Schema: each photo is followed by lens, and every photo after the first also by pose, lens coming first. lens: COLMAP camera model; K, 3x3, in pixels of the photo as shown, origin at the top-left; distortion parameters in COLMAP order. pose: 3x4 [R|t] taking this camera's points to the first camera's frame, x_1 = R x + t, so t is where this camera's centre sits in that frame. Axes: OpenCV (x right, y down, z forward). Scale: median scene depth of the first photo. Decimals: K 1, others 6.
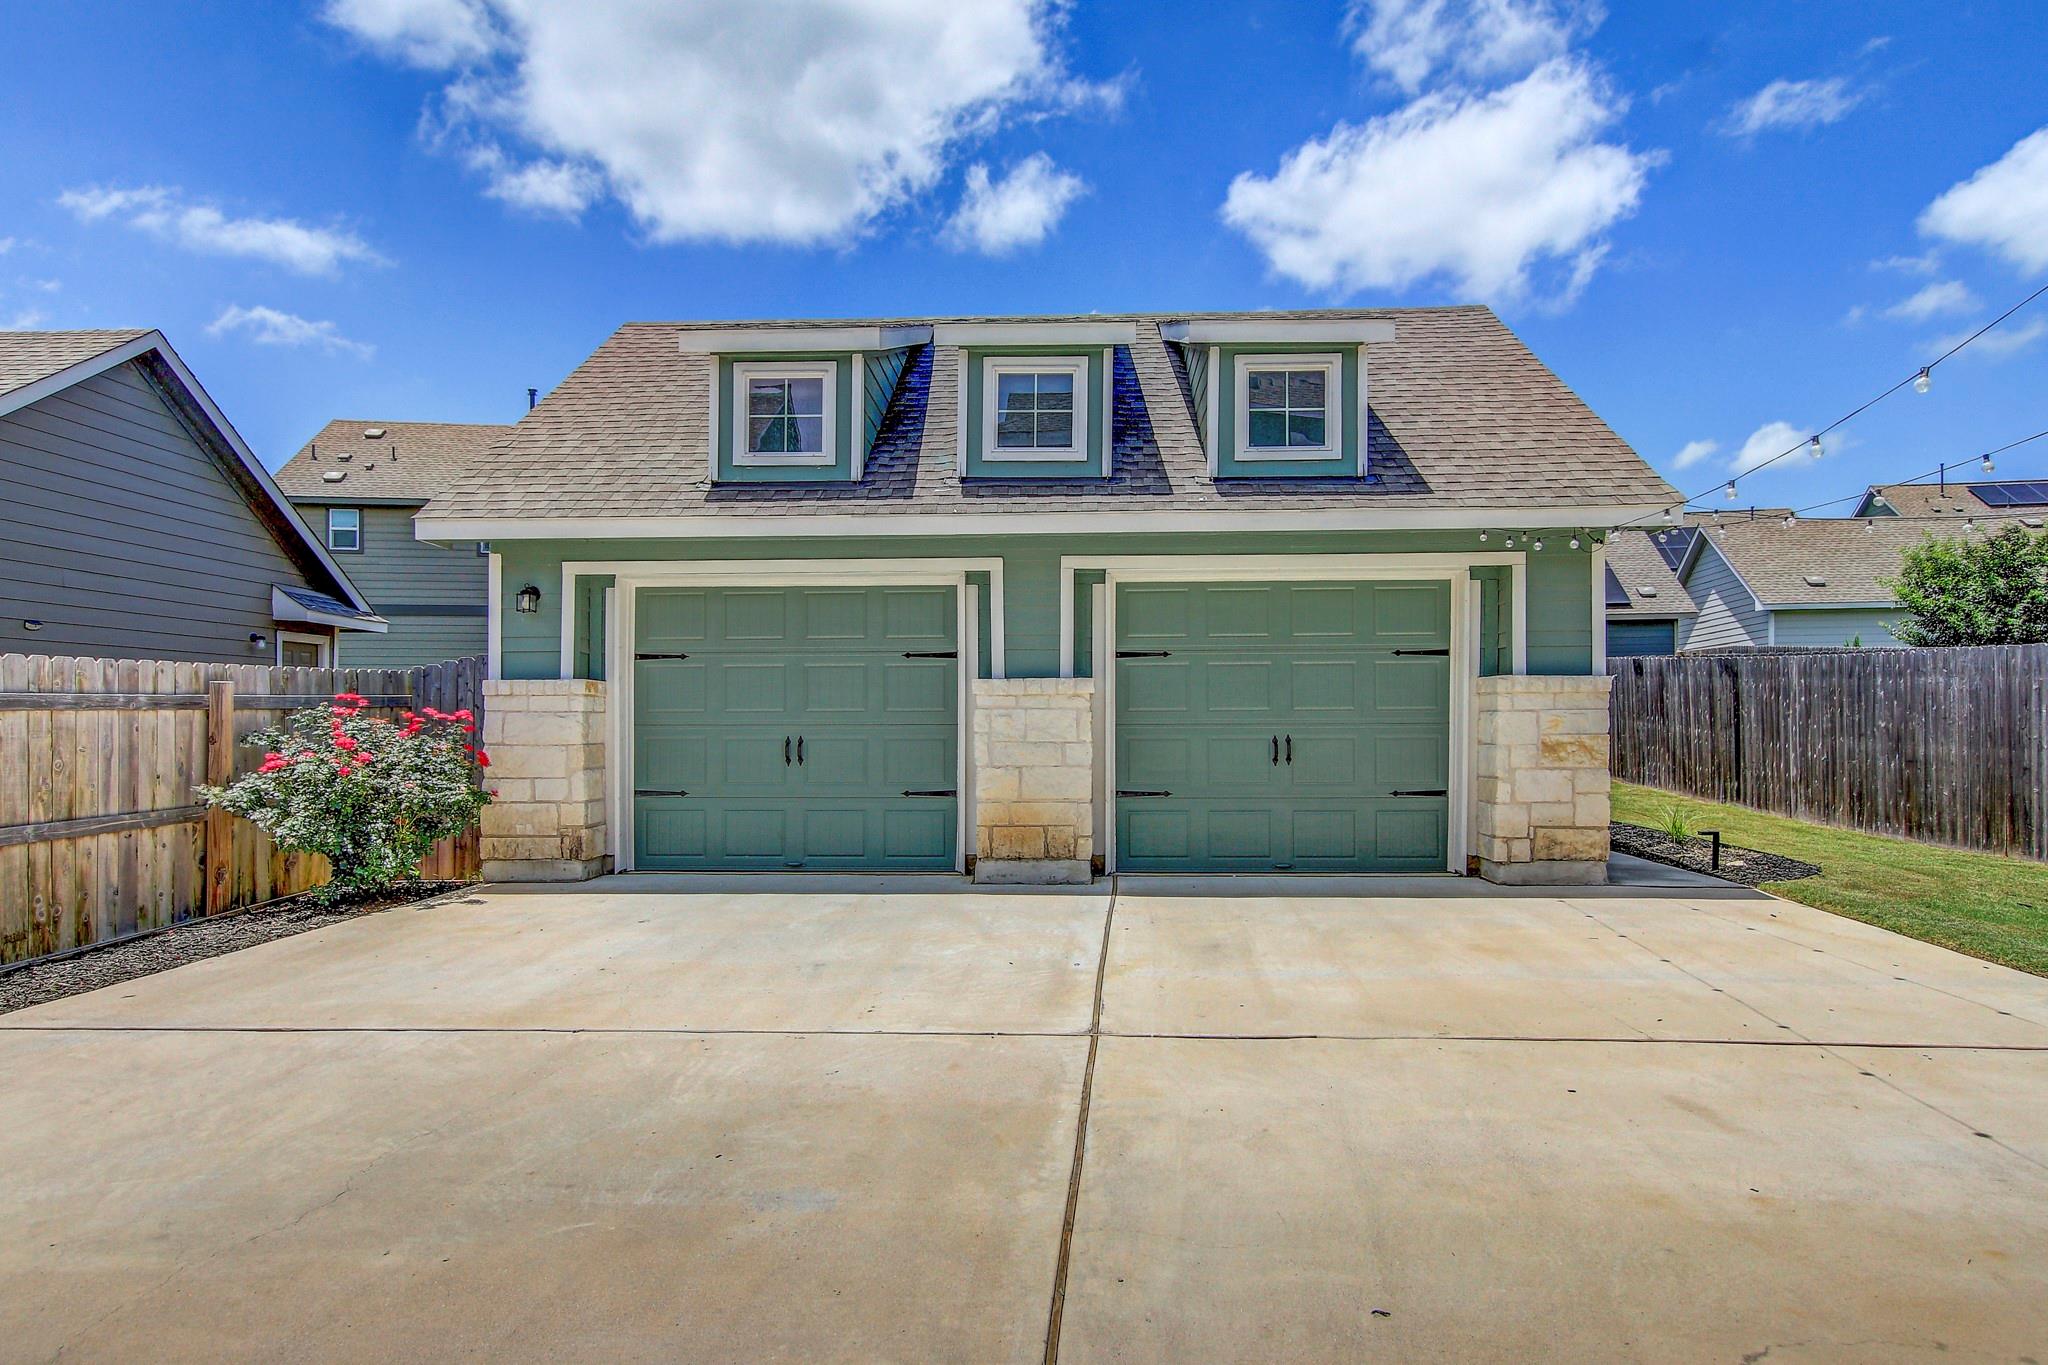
lens RADIAL K [[1219.2, 0, 1024.6], [0, 1219.2, 690.7], [0, 0, 1]] dist [0.006738, 0.005885]
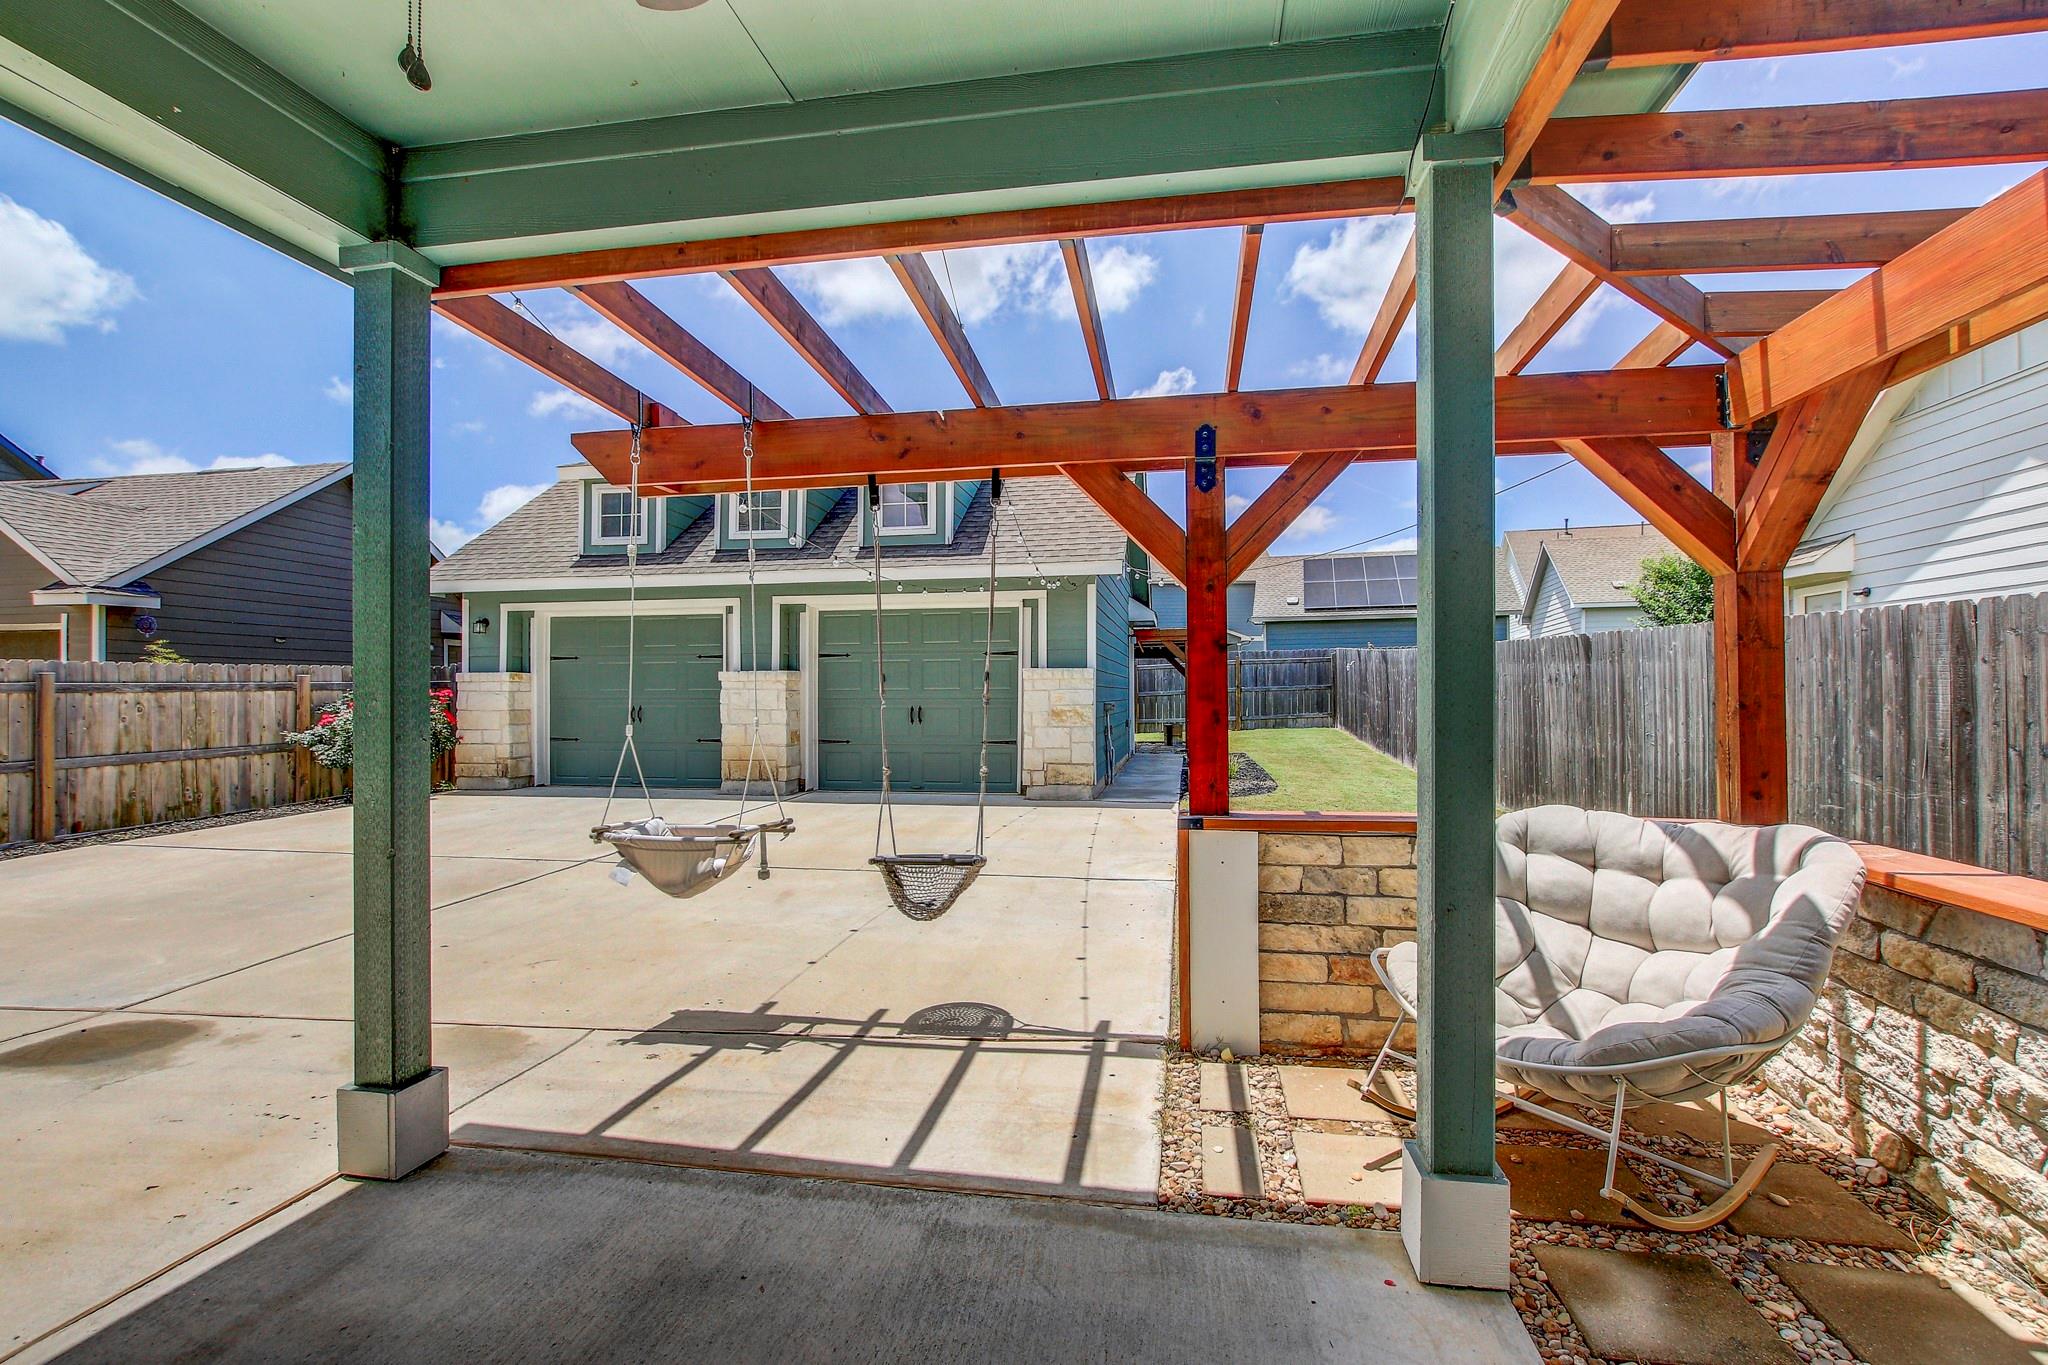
lens RADIAL K [[973.5, 0, 1024.0], [0, 973.5, 685.6], [0, 0, 1]] dist [0.001910, 0.000352]
pose [[0.990010, -0.001228, -0.140989, 0.558426], [0.003557, 0.999861, 0.016262, -0.010751], [0.140949, -0.016601, 0.989878, -0.259492]]
